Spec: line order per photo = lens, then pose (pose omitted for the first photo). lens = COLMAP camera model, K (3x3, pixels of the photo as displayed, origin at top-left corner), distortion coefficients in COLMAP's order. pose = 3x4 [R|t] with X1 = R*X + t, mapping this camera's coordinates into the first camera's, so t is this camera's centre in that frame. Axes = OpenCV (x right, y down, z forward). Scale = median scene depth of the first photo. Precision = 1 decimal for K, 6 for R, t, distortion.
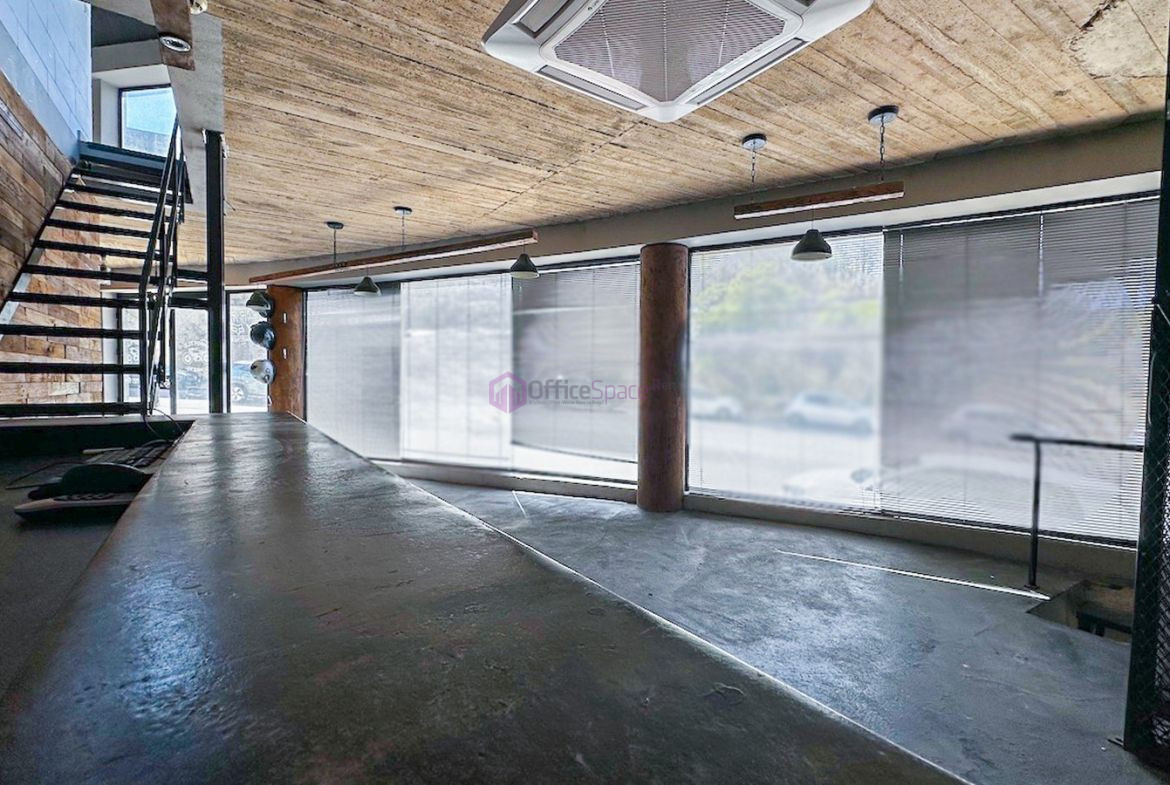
lens RADIAL K [[496.7, 0, 578.4], [0, 496.7, 392.7], [0, 0, 1]] dist [-0.008297, 0.000206]
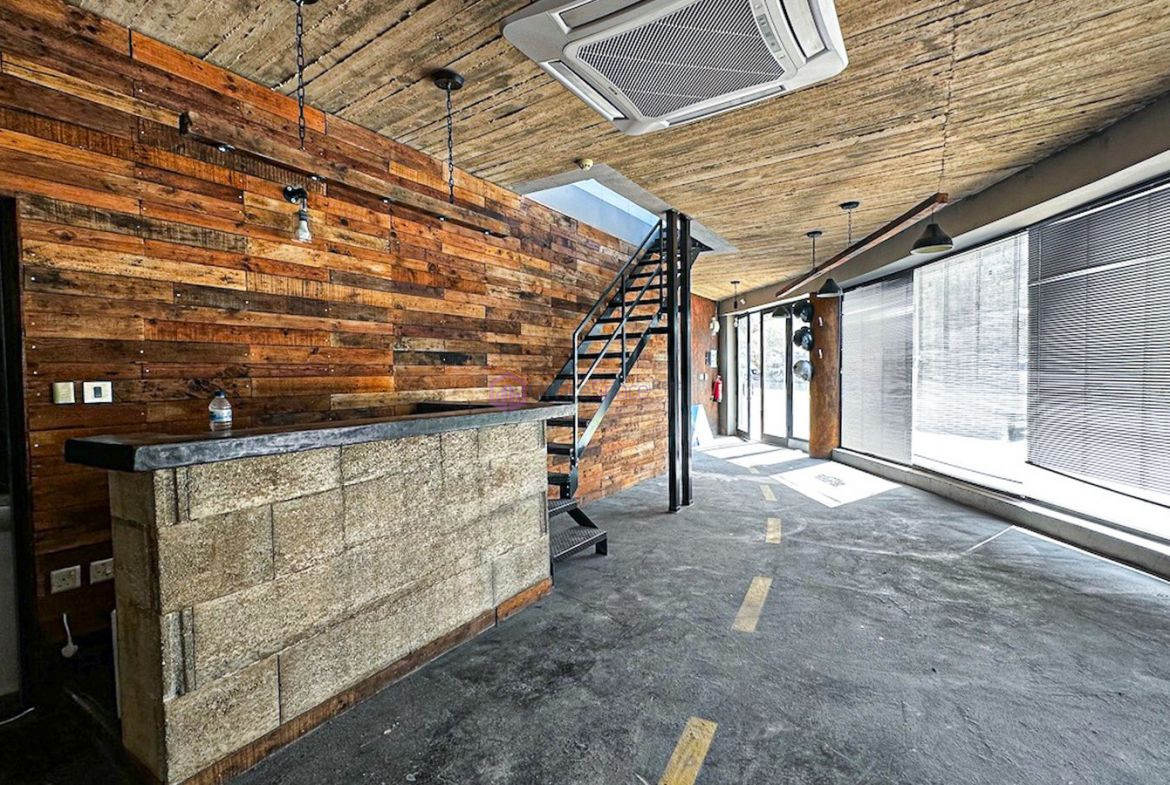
lens RADIAL K [[496.7, 0, 575.0], [0, 496.7, 390.5], [0, 0, 1]] dist [-0.008297, 0.000206]
pose [[0.389411, 0.014755, -0.920946, 0.363813], [-0.010562, 0.999877, 0.011554, -0.008369], [0.921004, 0.005228, 0.389519, 0.129290]]
